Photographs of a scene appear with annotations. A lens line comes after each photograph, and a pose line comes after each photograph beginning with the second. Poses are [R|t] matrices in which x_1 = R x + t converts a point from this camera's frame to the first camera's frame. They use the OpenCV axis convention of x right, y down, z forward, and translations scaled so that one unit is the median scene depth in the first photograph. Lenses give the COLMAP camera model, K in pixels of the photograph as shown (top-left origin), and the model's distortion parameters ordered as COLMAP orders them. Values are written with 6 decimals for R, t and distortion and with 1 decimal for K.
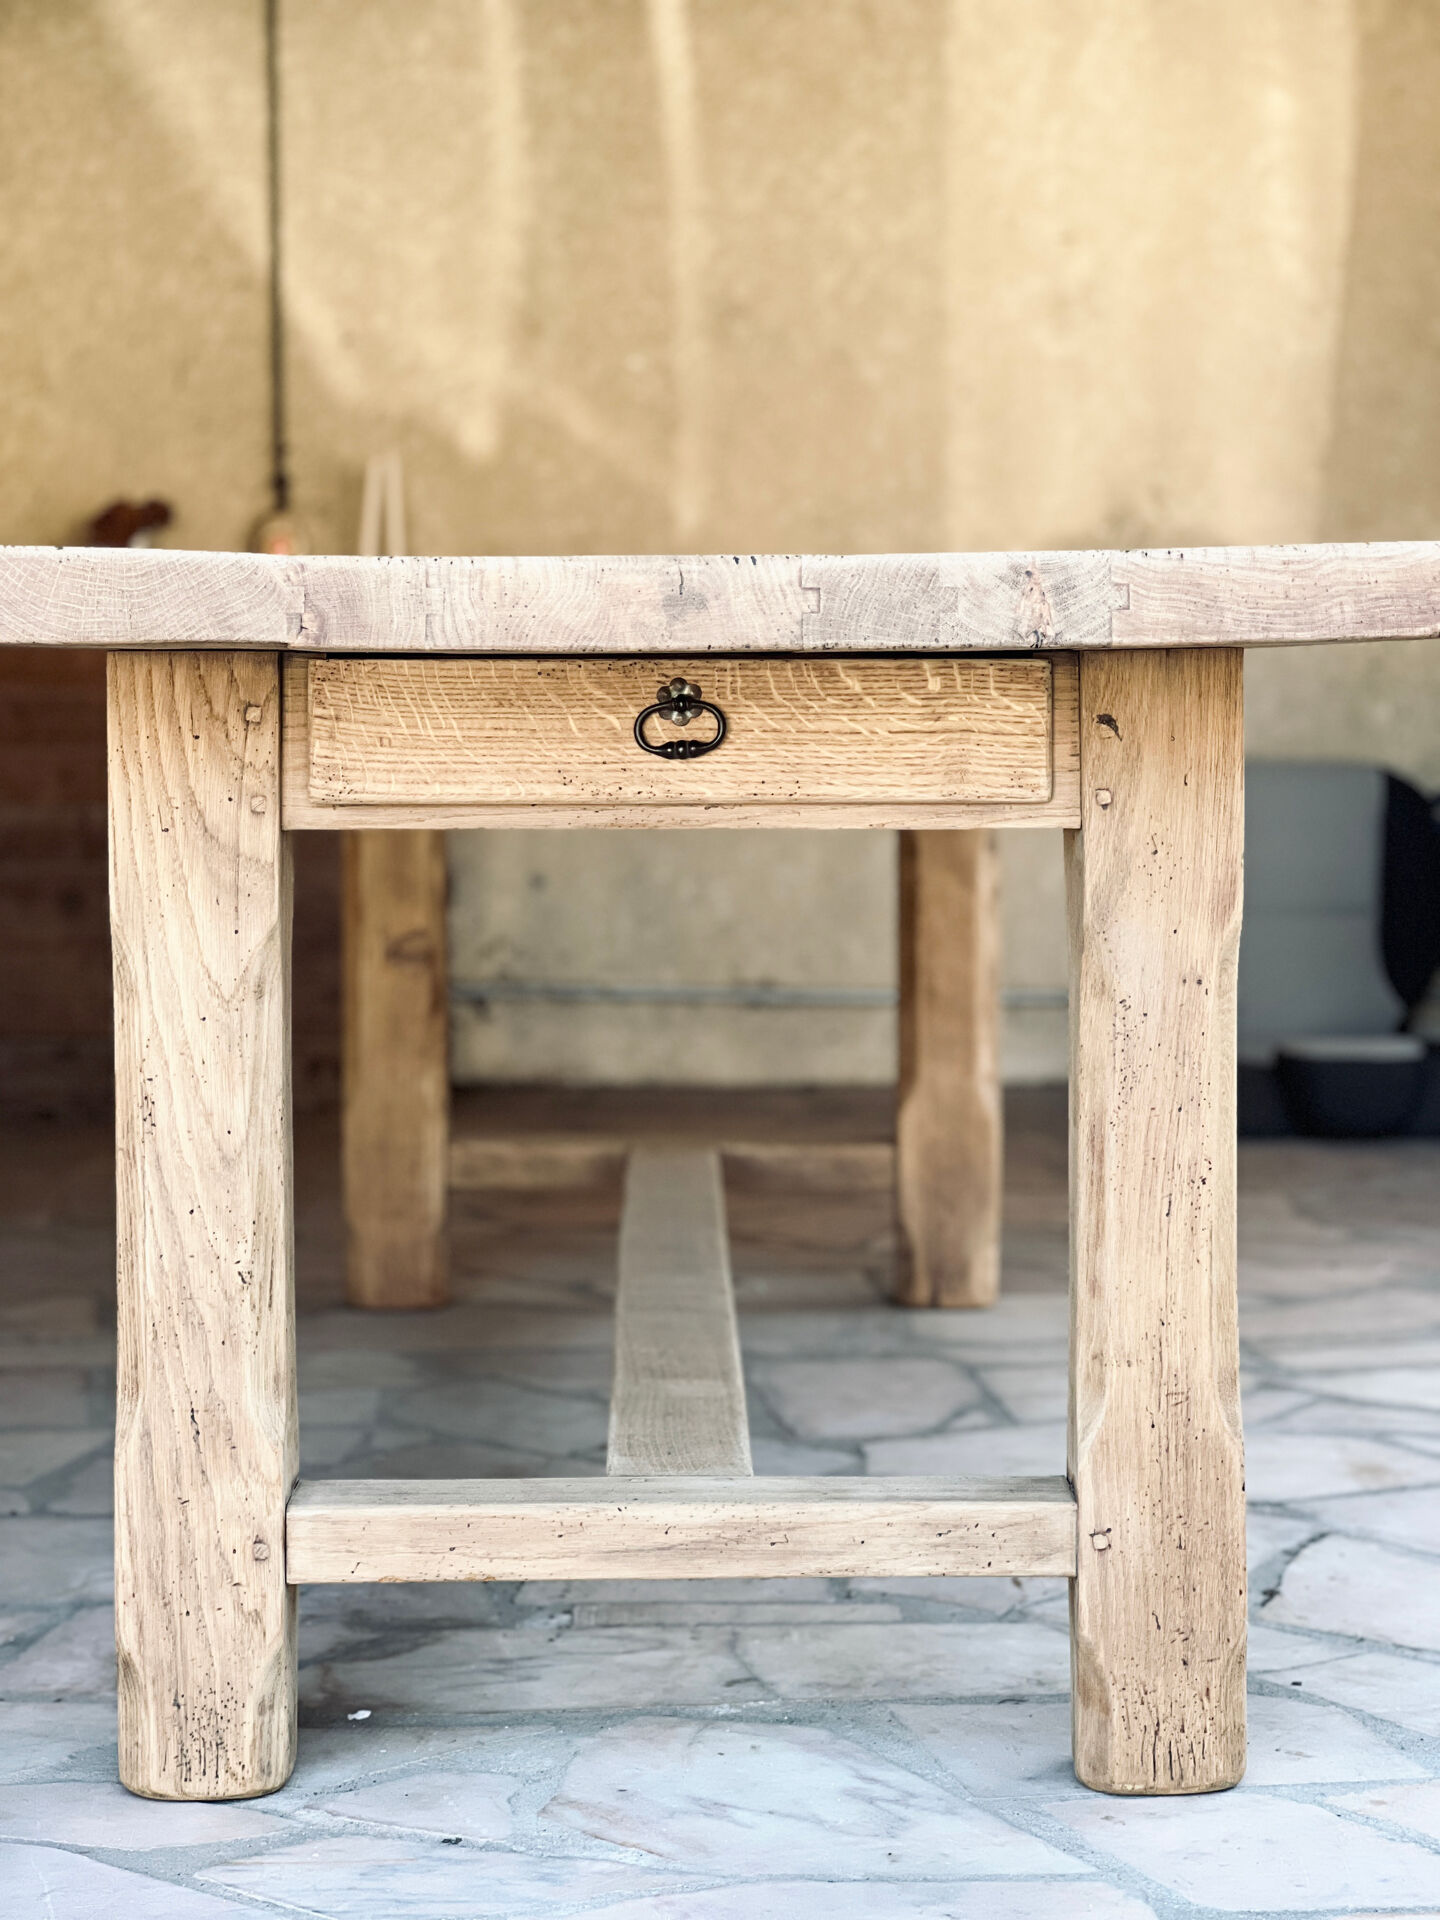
lens RADIAL K [[4327.7, 0, 726.8], [0, 4327.7, 929.3], [0, 0, 1]] dist [0.163650, 0.000000]
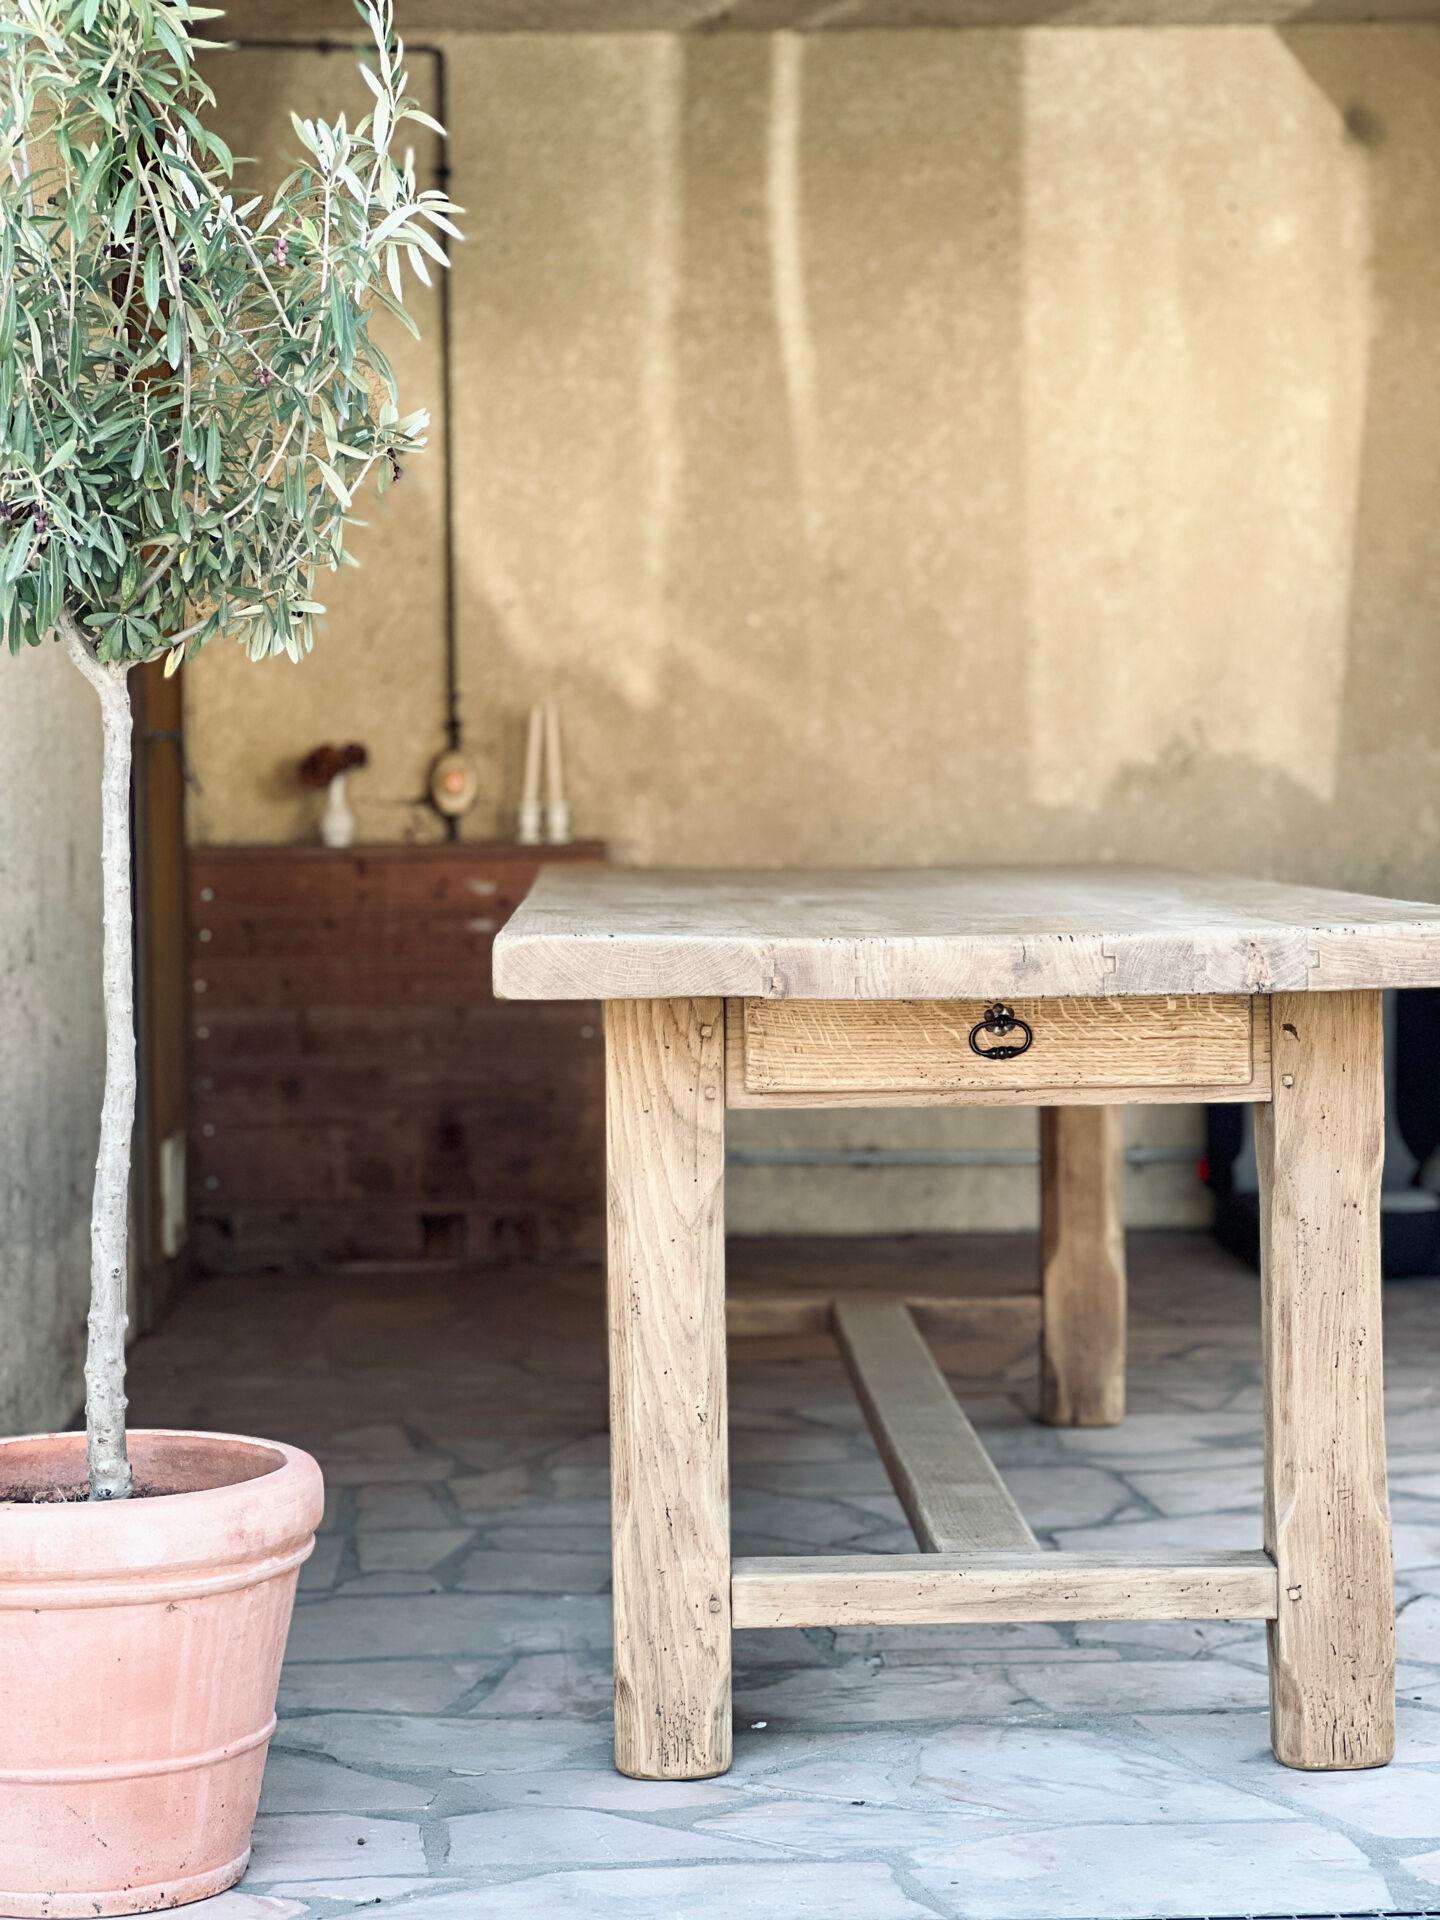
lens RADIAL K [[4327.7, 0, 703.1], [0, 4327.7, 934.0], [0, 0, 1]] dist [0.163650, 0.000000]
pose [[0.999885, -0.012154, 0.009076, -0.121826], [0.012363, 0.999650, -0.023376, -0.047740], [-0.008789, 0.023485, 0.999686, -0.456651]]
